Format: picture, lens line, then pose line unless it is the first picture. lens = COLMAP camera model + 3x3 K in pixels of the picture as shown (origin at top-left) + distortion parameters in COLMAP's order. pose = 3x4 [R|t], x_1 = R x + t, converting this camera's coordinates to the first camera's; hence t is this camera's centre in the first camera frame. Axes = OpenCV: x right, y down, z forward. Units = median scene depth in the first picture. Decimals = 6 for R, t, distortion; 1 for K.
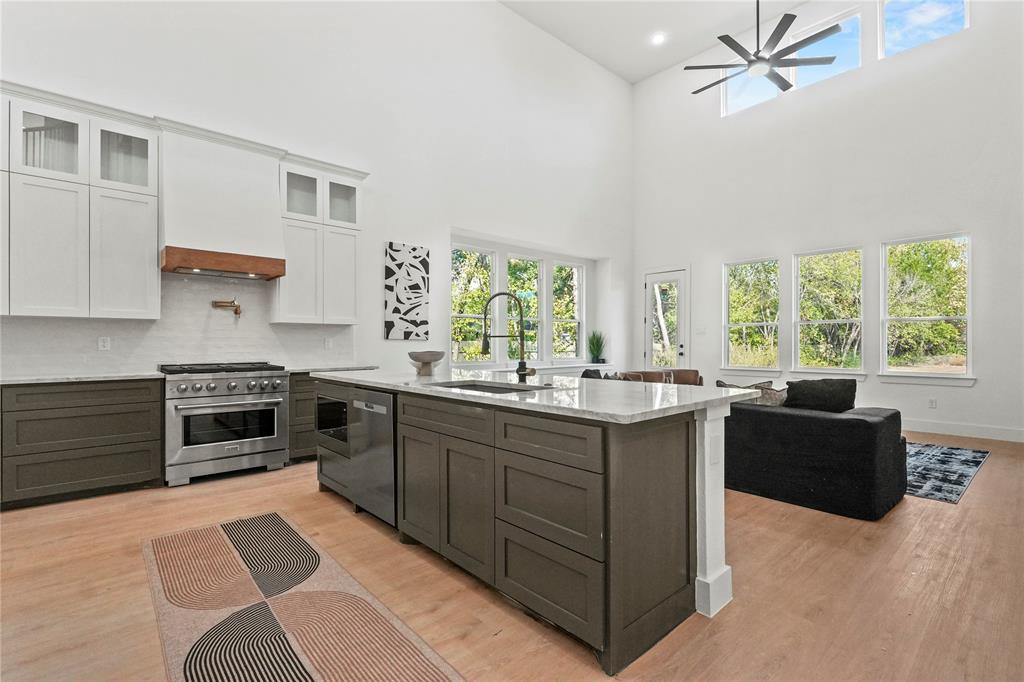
lens RADIAL K [[468.9, 0, 512.1], [0, 468.9, 345.4], [0, 0, 1]] dist [0.000108, -0.000979]
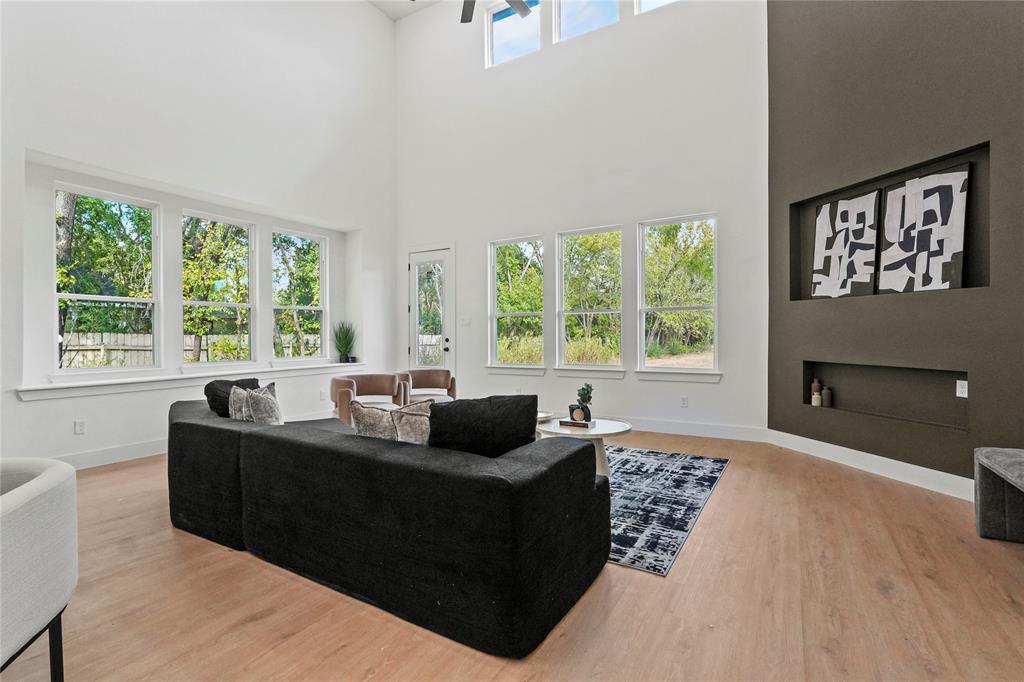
lens RADIAL K [[468.9, 0, 511.8], [0, 468.9, 337.0], [0, 0, 1]] dist [0.000108, -0.000979]
pose [[0.951319, -0.007076, 0.308126, 0.250246], [0.007381, 0.999973, 0.000176, -0.003361], [-0.308119, 0.002107, 0.951346, 0.199955]]
